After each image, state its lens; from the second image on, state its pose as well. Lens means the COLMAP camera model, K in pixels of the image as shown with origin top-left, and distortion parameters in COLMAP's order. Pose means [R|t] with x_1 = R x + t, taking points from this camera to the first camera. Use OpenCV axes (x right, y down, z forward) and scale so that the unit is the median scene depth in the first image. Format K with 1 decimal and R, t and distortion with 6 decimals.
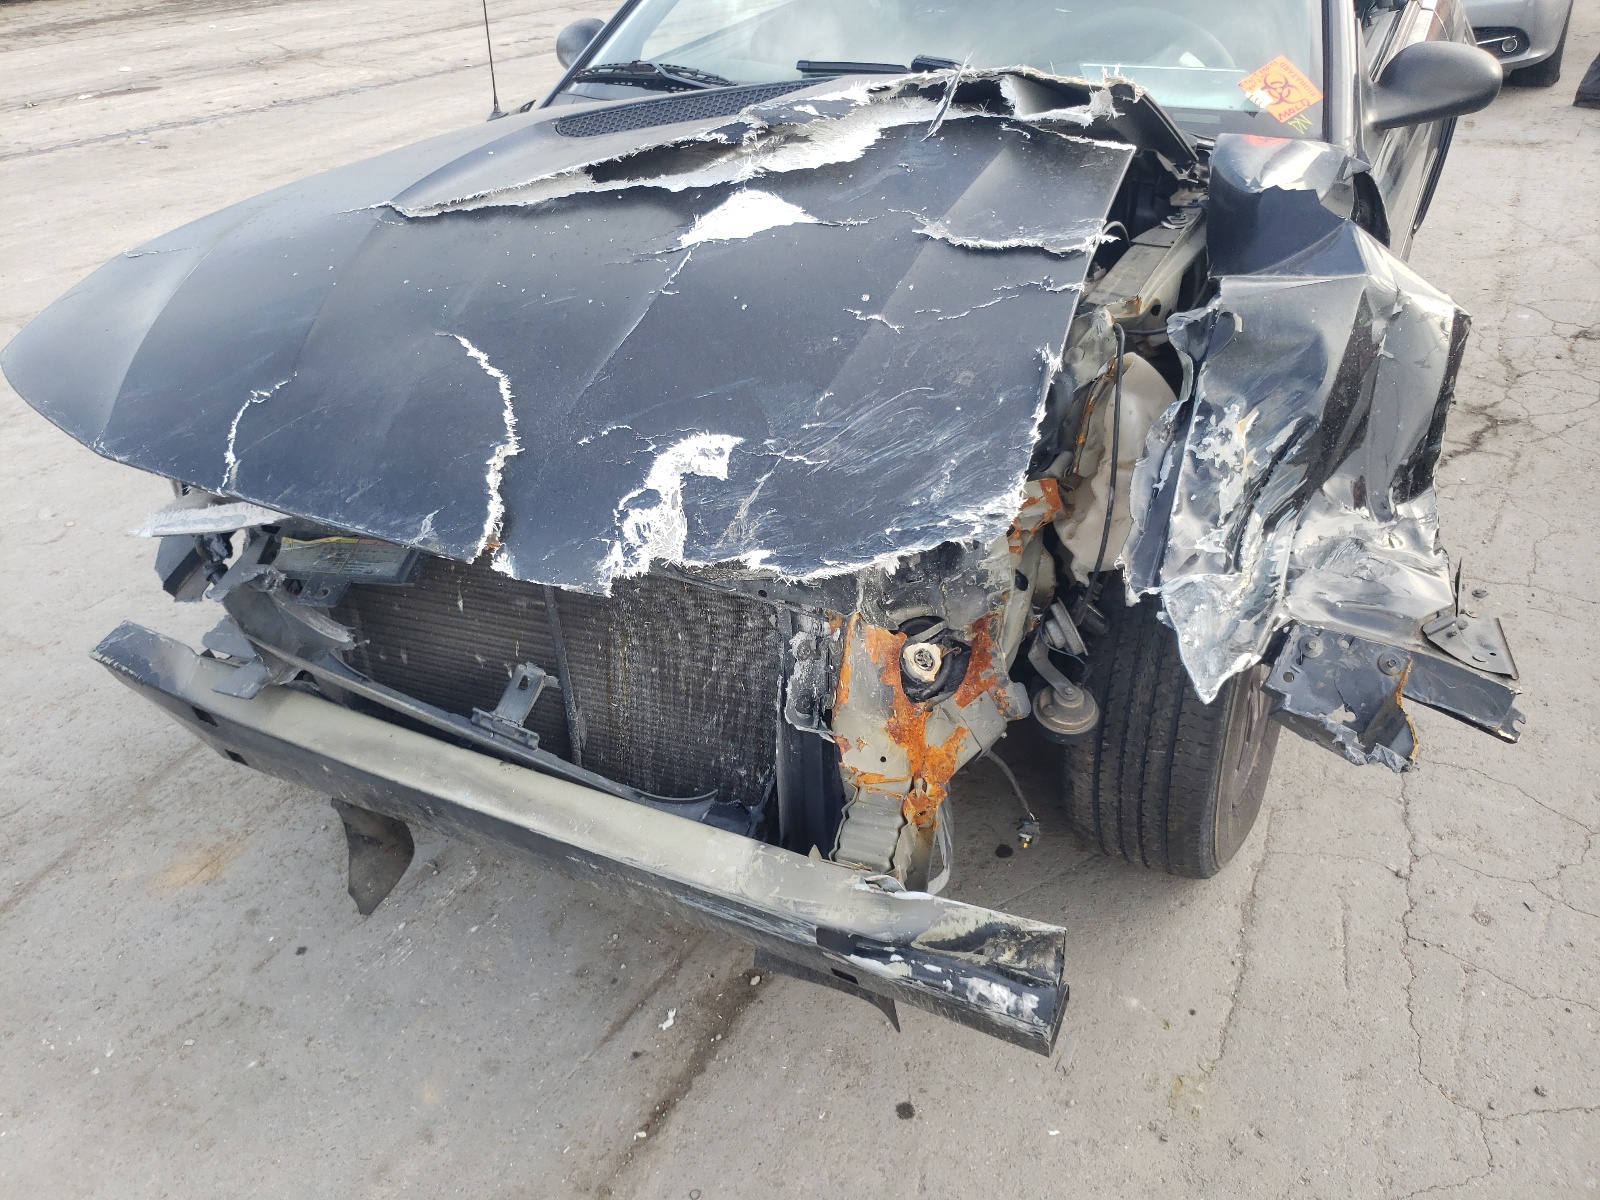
lens RADIAL K [[1205.6, 0, 768.6], [0, 1205.6, 601.2], [0, 0, 1]] dist [0.007884, 0.003581]
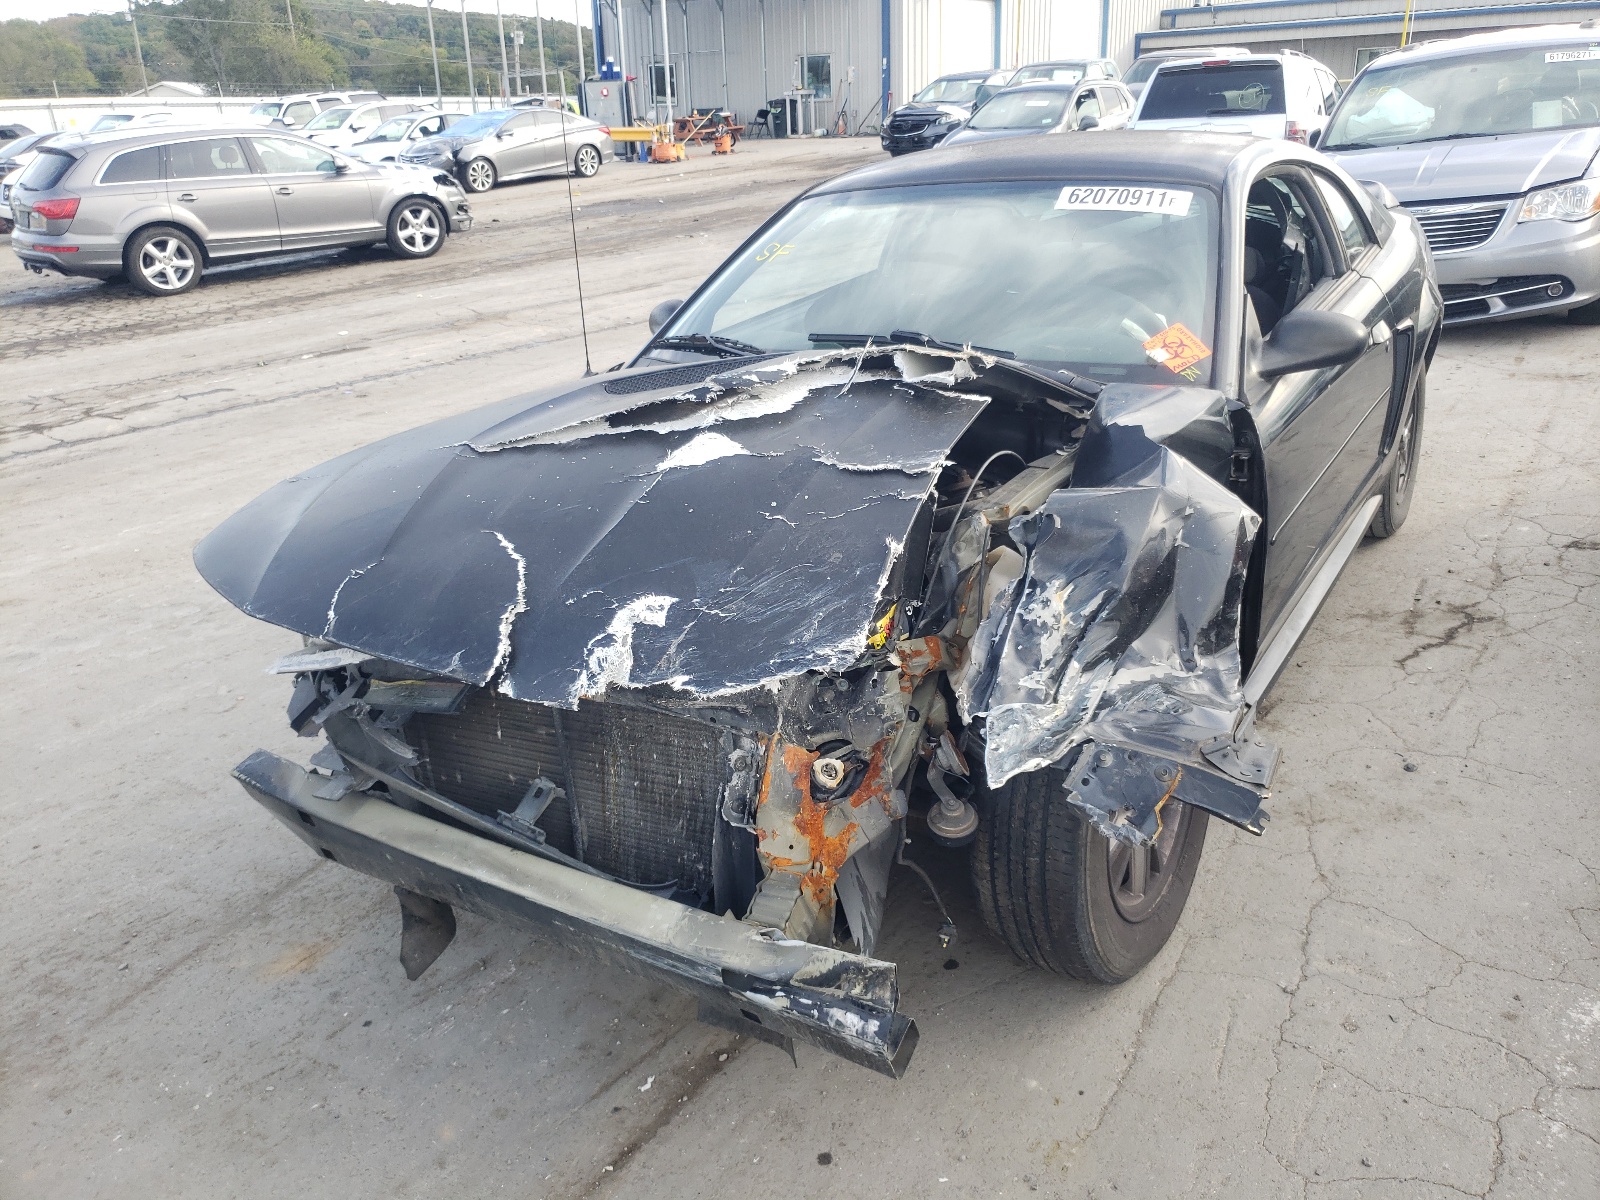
lens RADIAL K [[1183.6, 0, 800.1], [0, 1183.6, 578.7], [0, 0, 1]] dist [0.005573, 0.004665]
pose [[0.995136, 0.000662, -0.098512, 0.197938], [-0.020028, 0.980454, -0.195725, 0.082948], [0.096457, 0.196746, 0.975698, -0.262341]]
